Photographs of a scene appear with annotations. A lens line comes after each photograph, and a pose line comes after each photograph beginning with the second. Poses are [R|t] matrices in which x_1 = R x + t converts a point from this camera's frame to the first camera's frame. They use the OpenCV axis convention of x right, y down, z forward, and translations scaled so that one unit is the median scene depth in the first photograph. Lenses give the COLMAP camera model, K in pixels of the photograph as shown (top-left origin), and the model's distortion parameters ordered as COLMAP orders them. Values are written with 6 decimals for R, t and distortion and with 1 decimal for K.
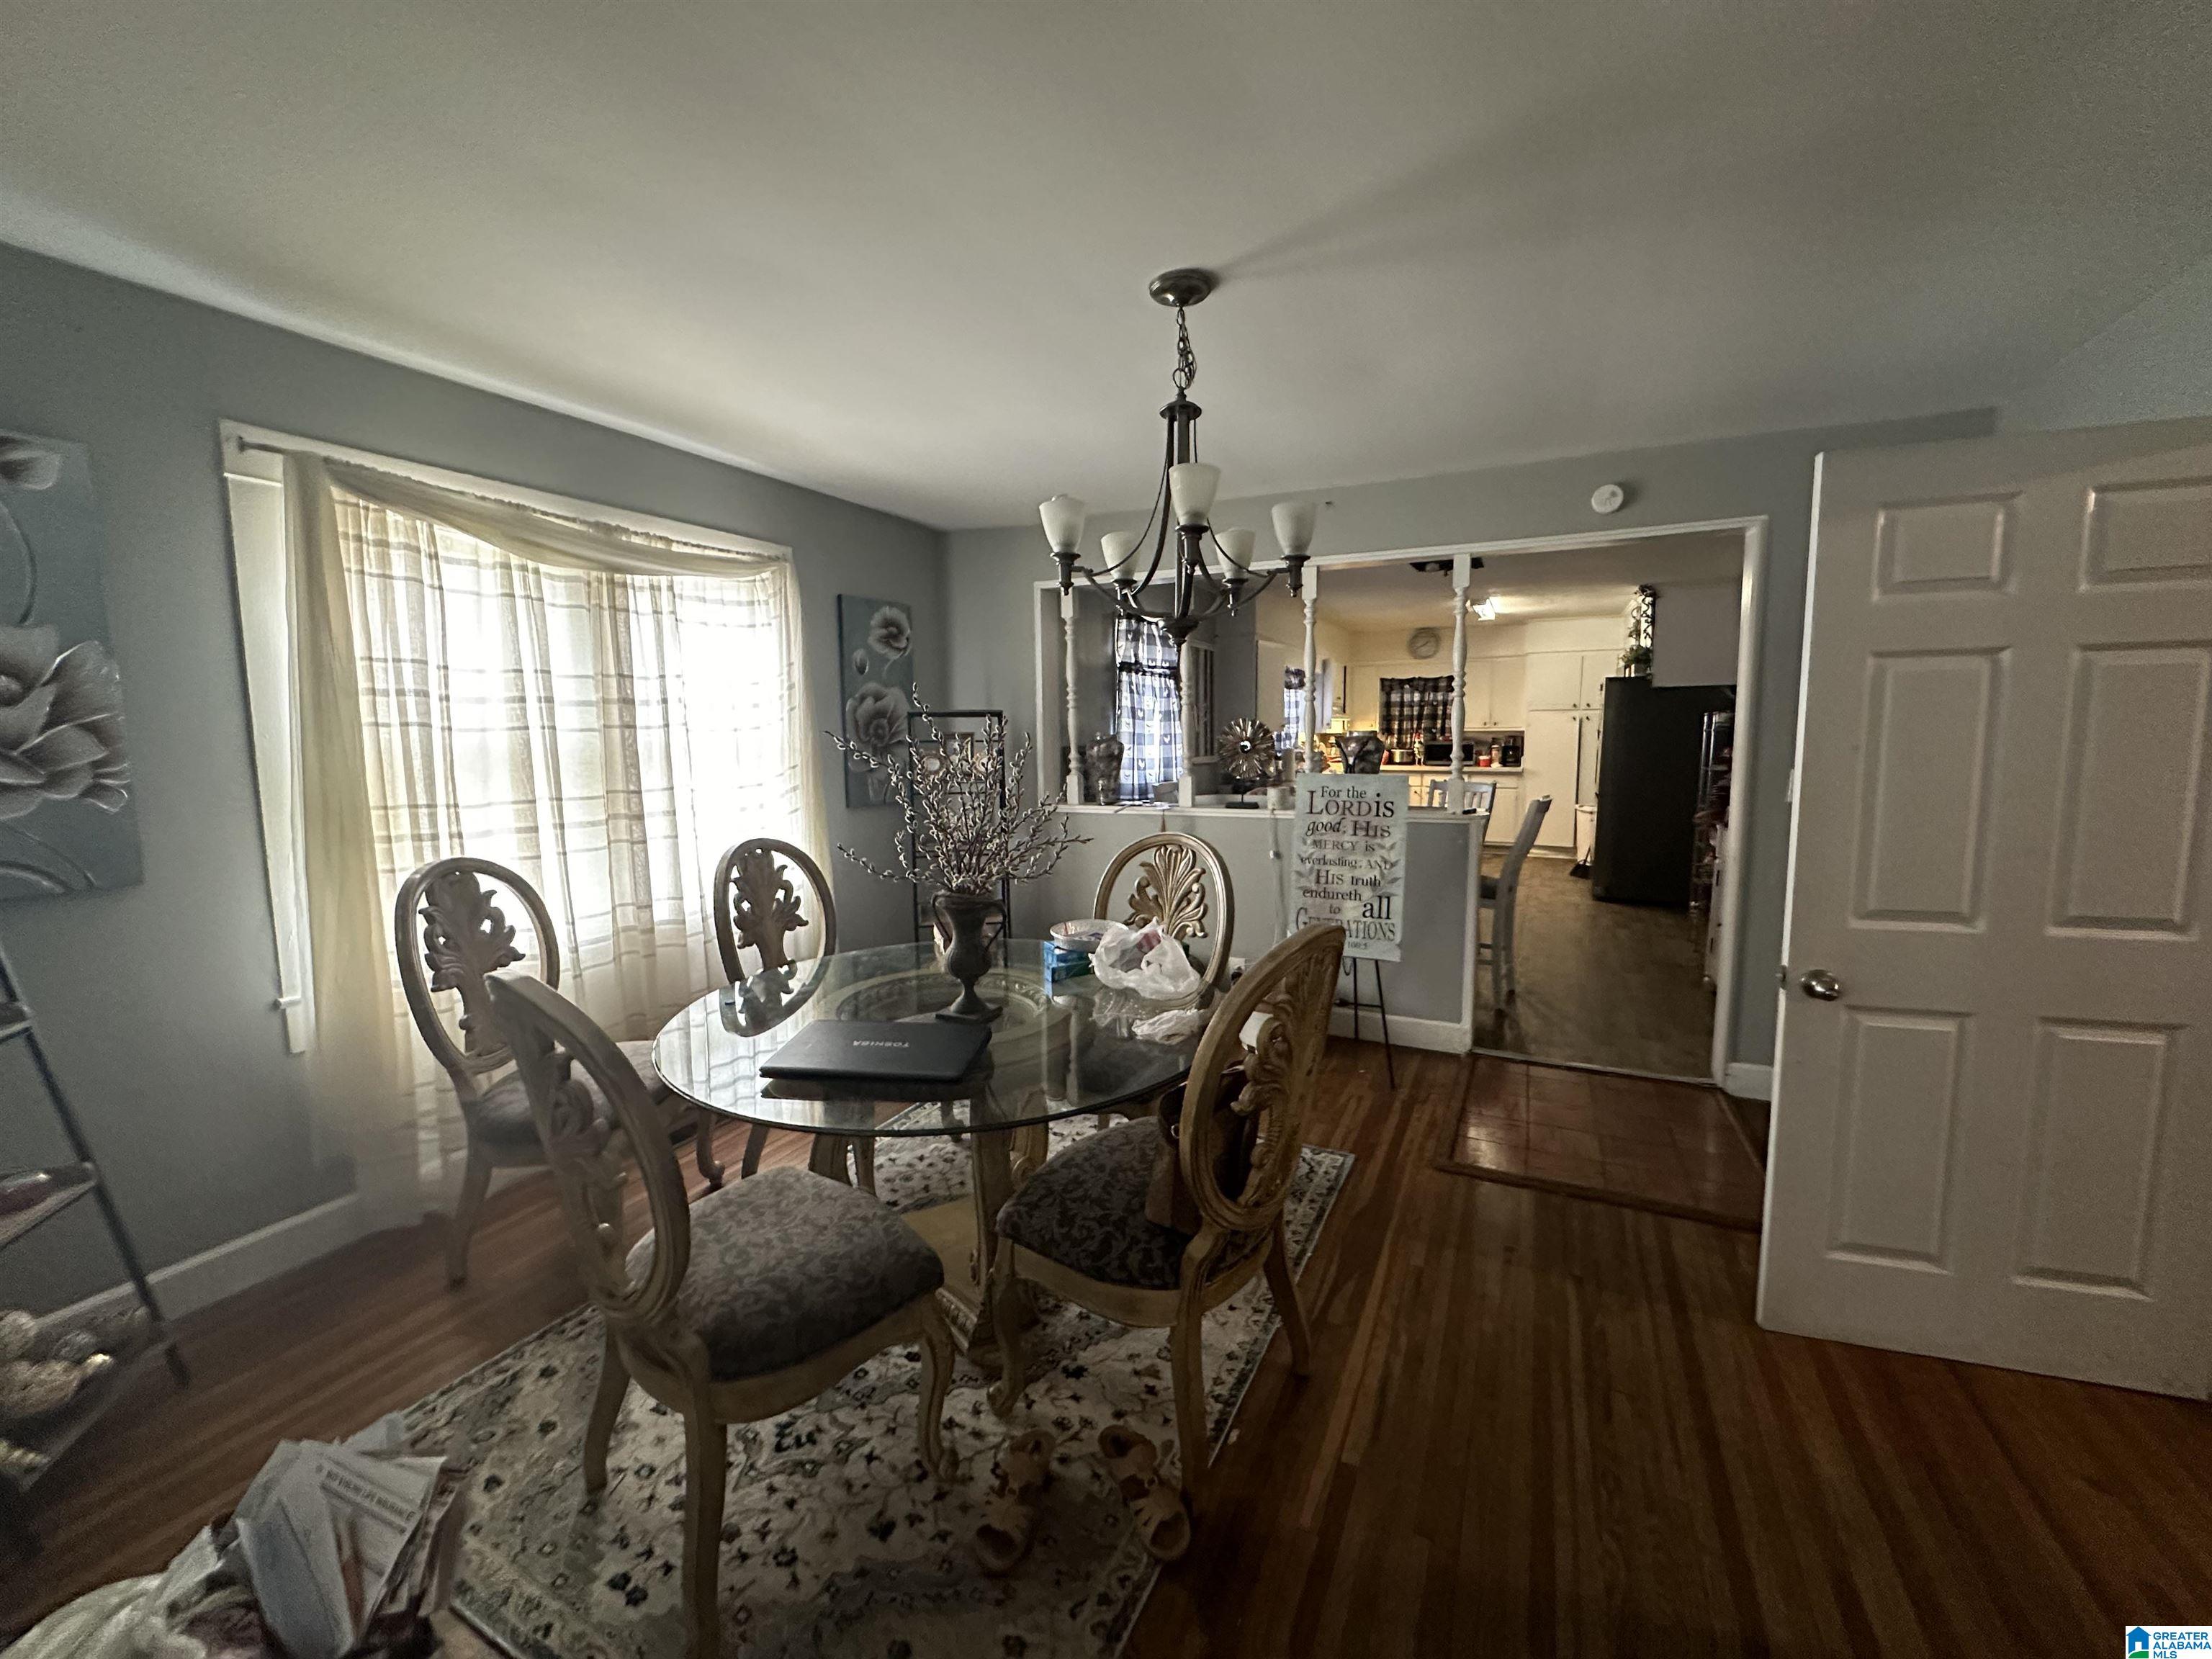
lens RADIAL K [[886.0, 0, 1103.6], [0, 886.0, 825.8], [0, 0, 1]] dist [-0.000415, 0.000040]
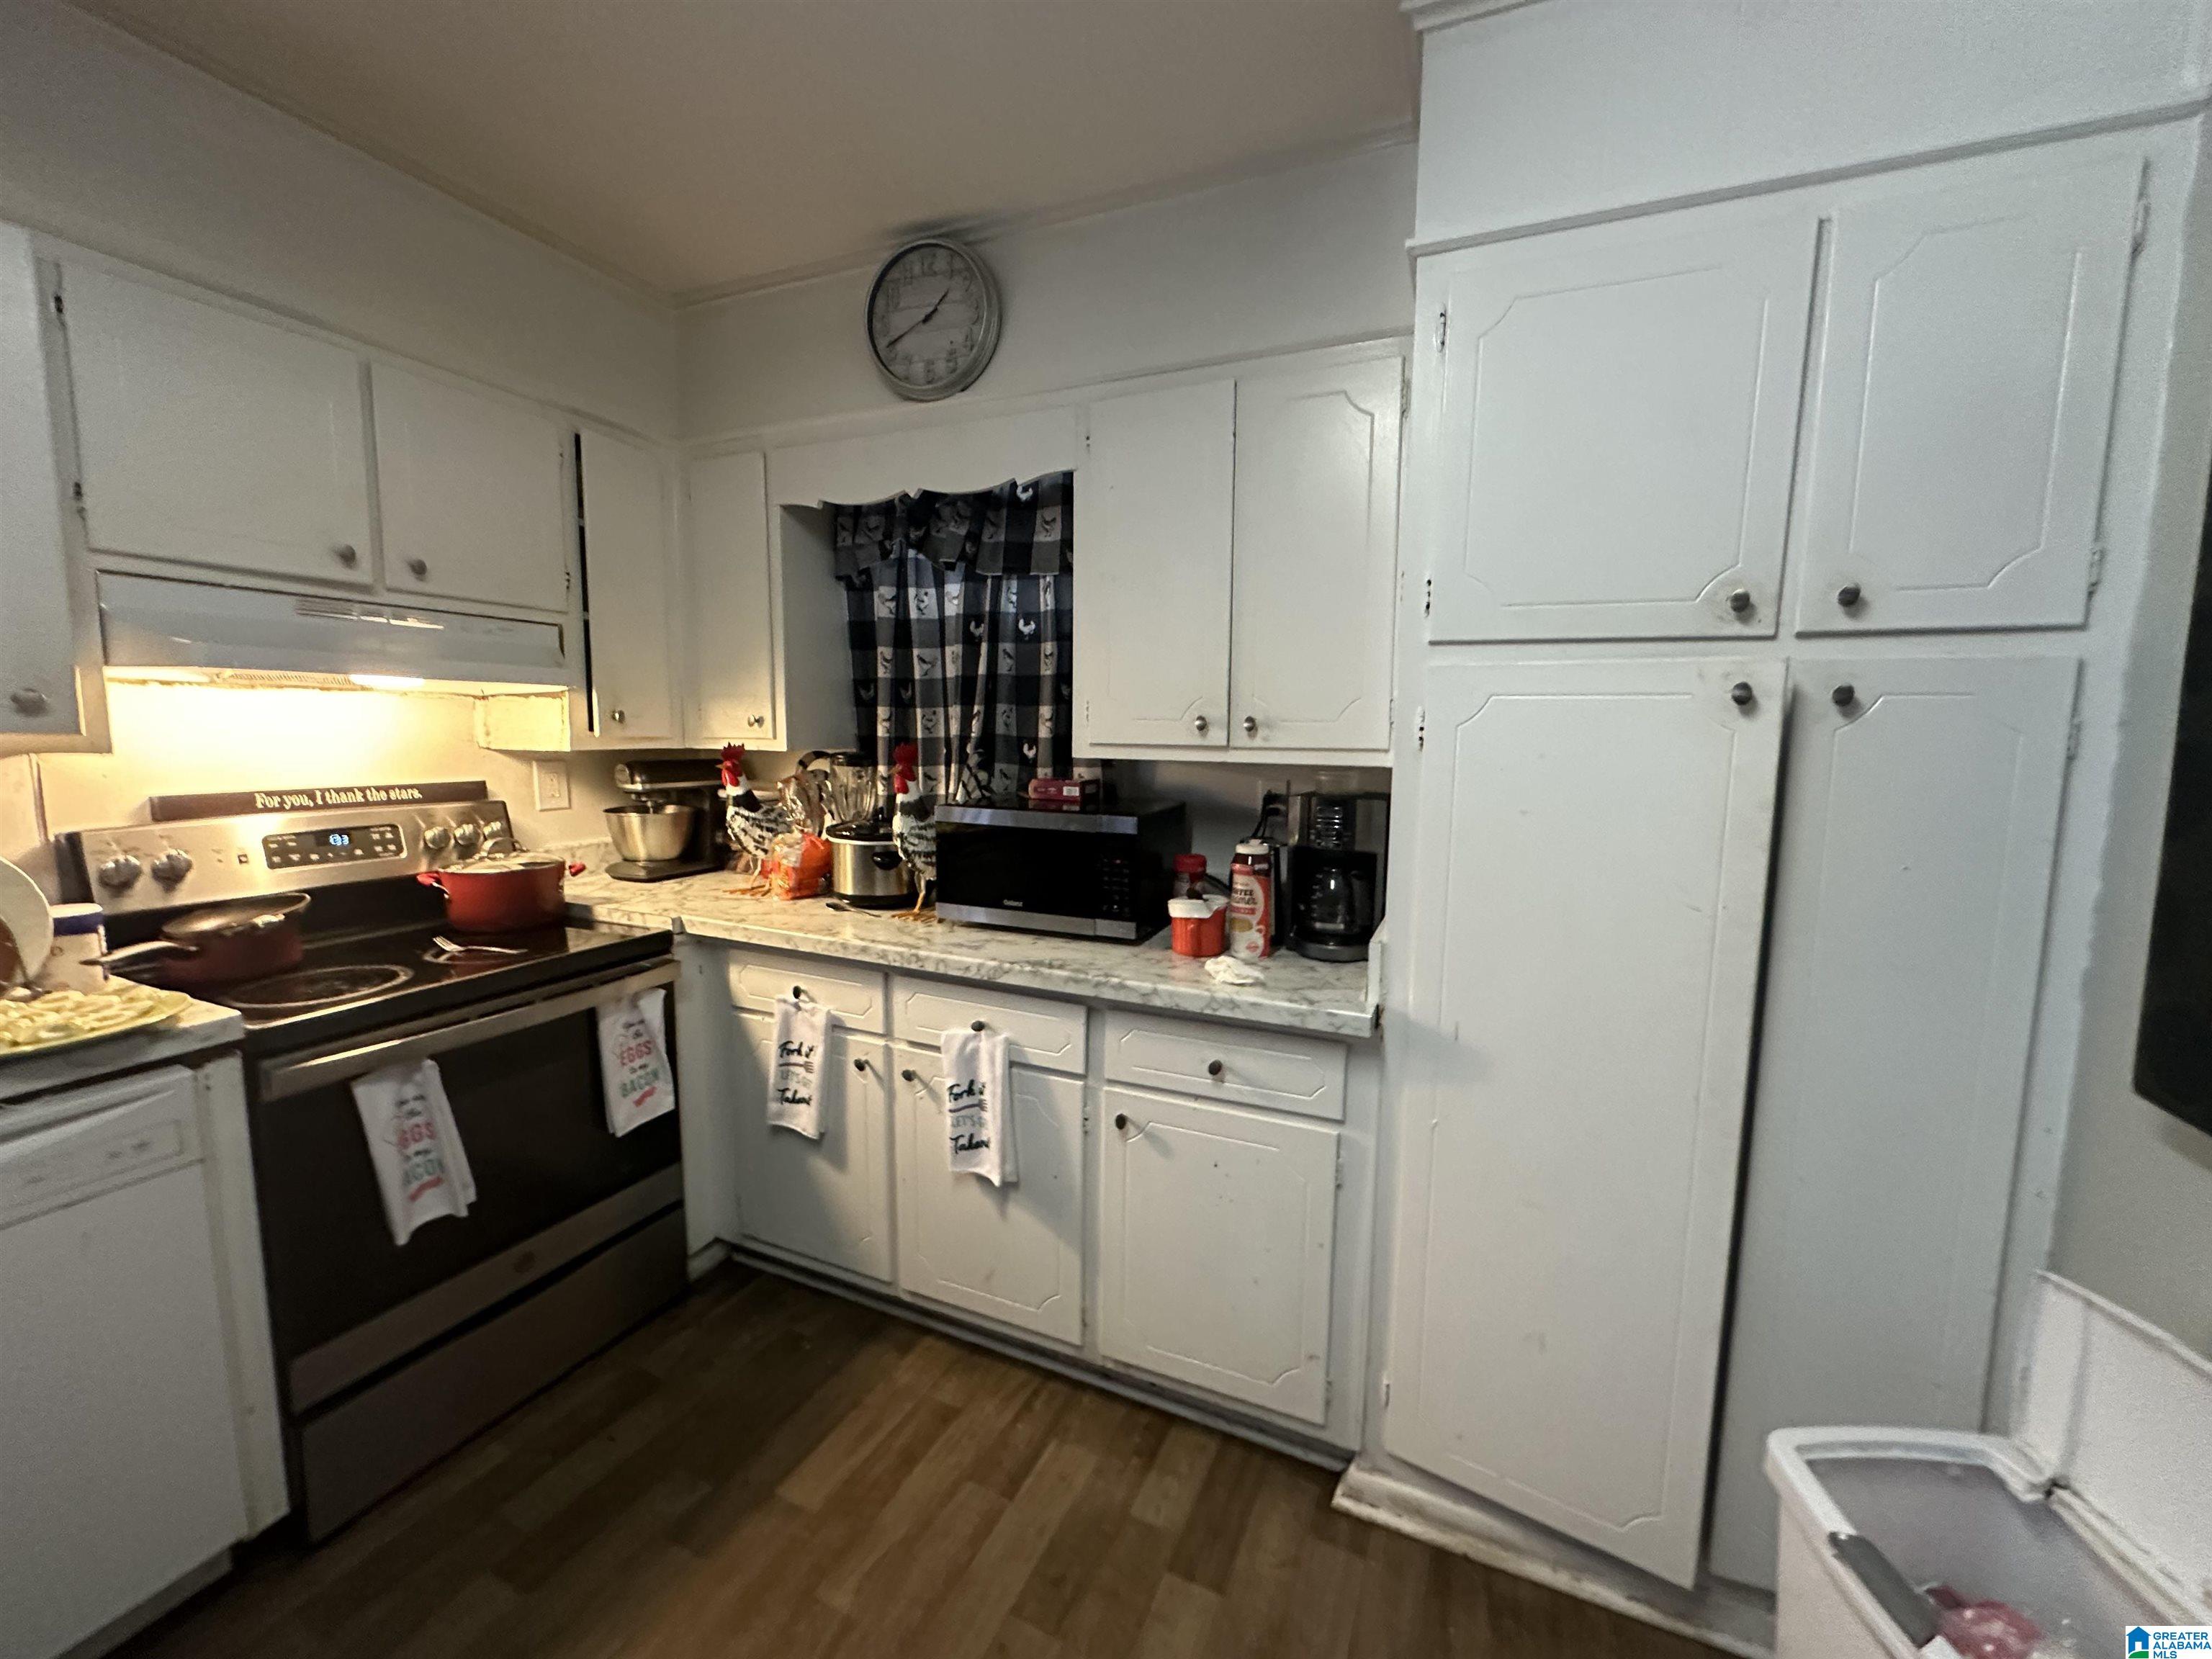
lens RADIAL K [[886.0, 0, 1106.8], [0, 886.0, 825.6], [0, 0, 1]] dist [-0.000415, 0.000040]
pose [[0.998392, 0.018798, 0.053476, 0.573251], [-0.018910, 0.999820, 0.001584, -0.134215], [-0.053437, -0.002593, 0.998568, 1.165576]]
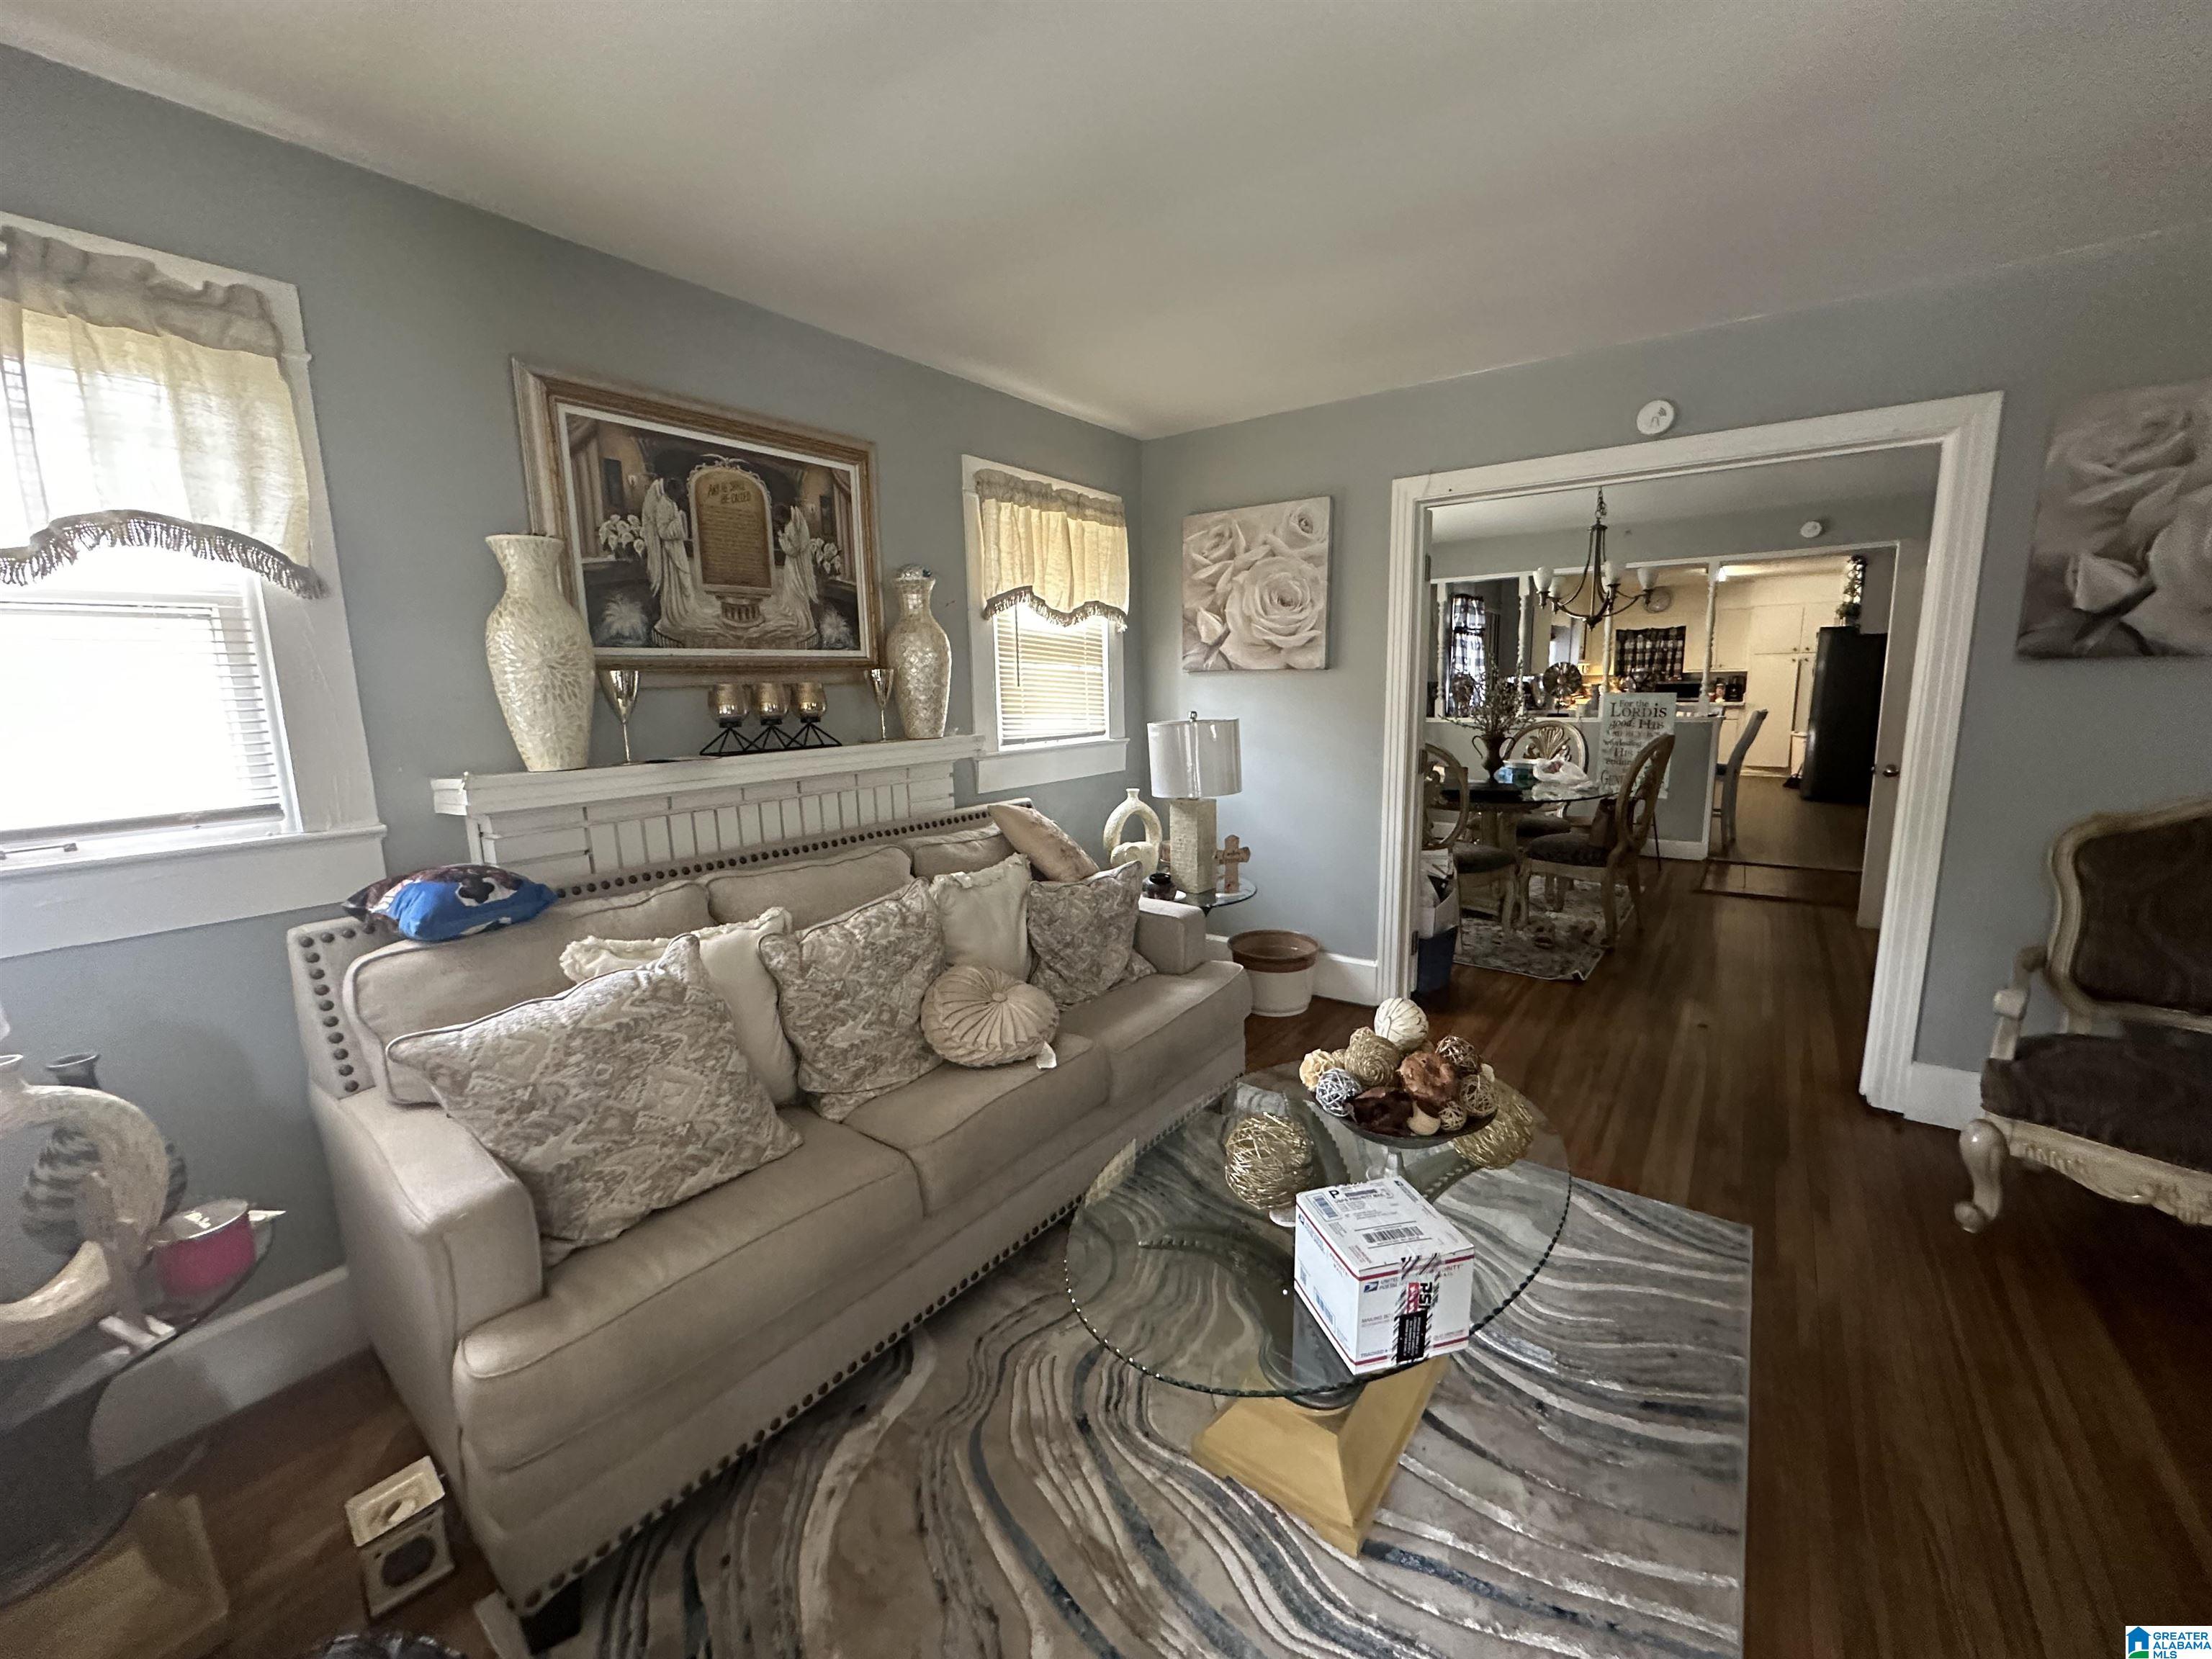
lens RADIAL K [[886.0, 0, 1104.5], [0, 886.0, 825.6], [0, 0, 1]] dist [-0.000415, 0.000040]
pose [[0.984369, 0.015914, -0.175399, -0.238008], [-0.006926, 0.998637, 0.051737, 0.063684], [0.175983, -0.049714, 0.983137, -0.485125]]
